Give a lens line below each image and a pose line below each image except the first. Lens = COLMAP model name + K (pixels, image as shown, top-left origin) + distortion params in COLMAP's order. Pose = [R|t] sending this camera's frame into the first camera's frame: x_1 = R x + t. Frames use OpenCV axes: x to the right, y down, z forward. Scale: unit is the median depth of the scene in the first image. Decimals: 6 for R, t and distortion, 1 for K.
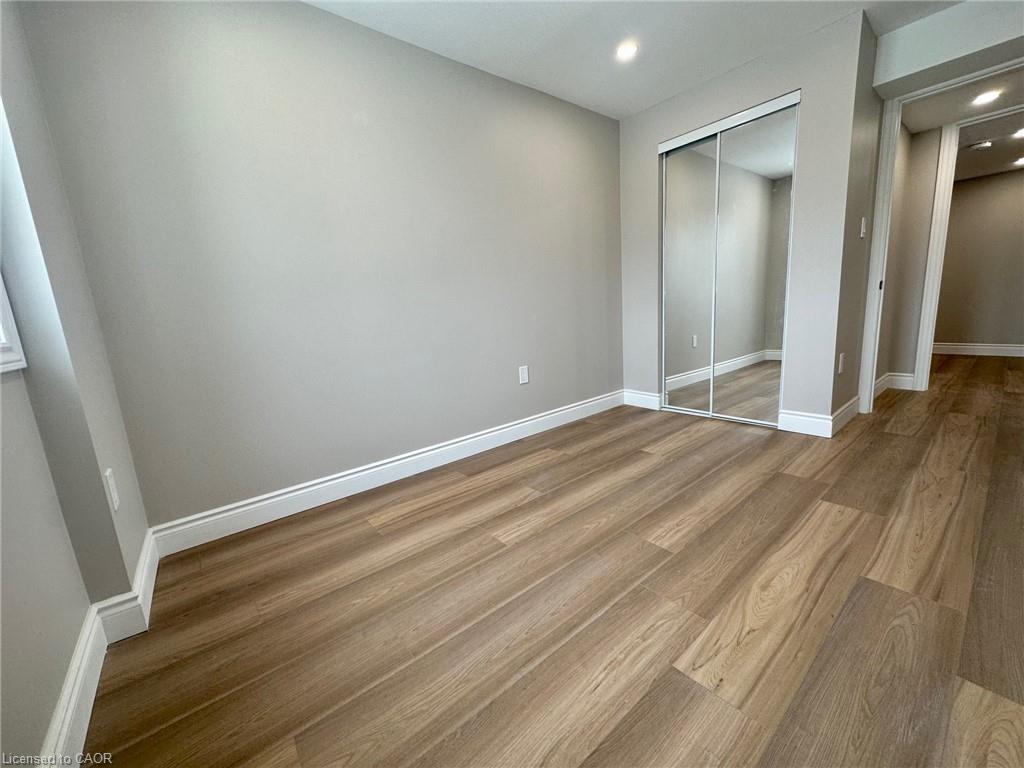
lens RADIAL K [[409.9, 0, 516.1], [0, 409.9, 387.3], [0, 0, 1]] dist [0.001474, 0.000130]
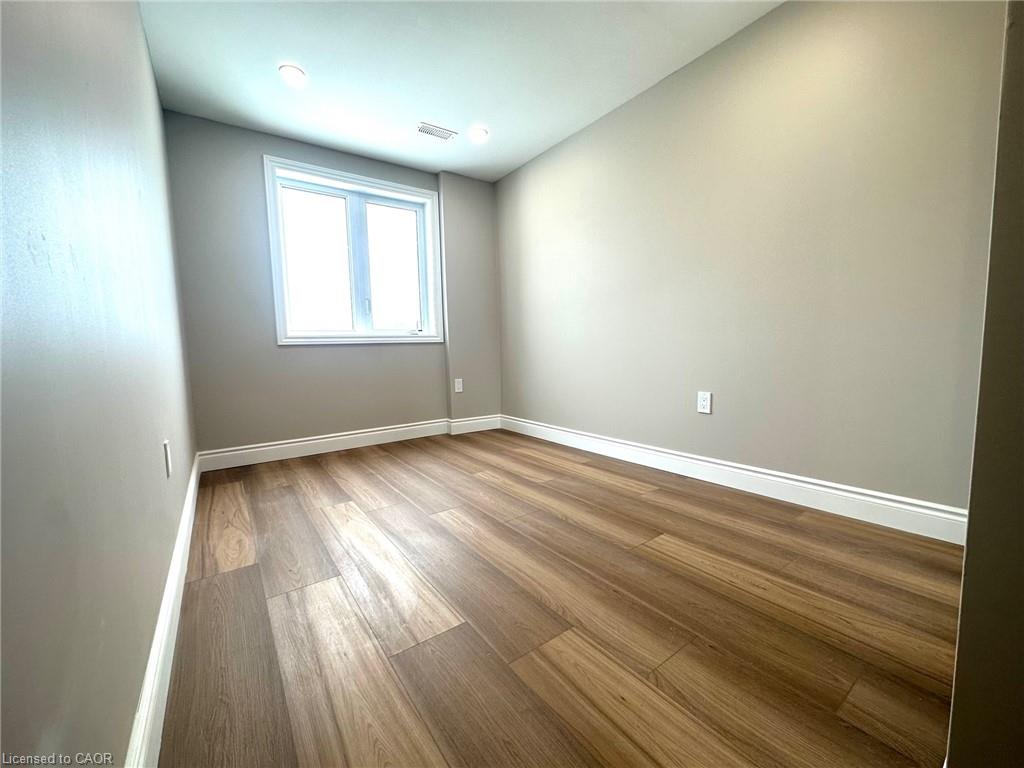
lens RADIAL K [[409.9, 0, 514.8], [0, 409.9, 385.6], [0, 0, 1]] dist [0.001474, 0.000130]
pose [[-0.067590, 0.159075, -0.984950, 0.978640], [-0.159423, 0.972801, 0.168053, -0.164725], [0.984894, 0.168382, -0.040391, 0.764564]]
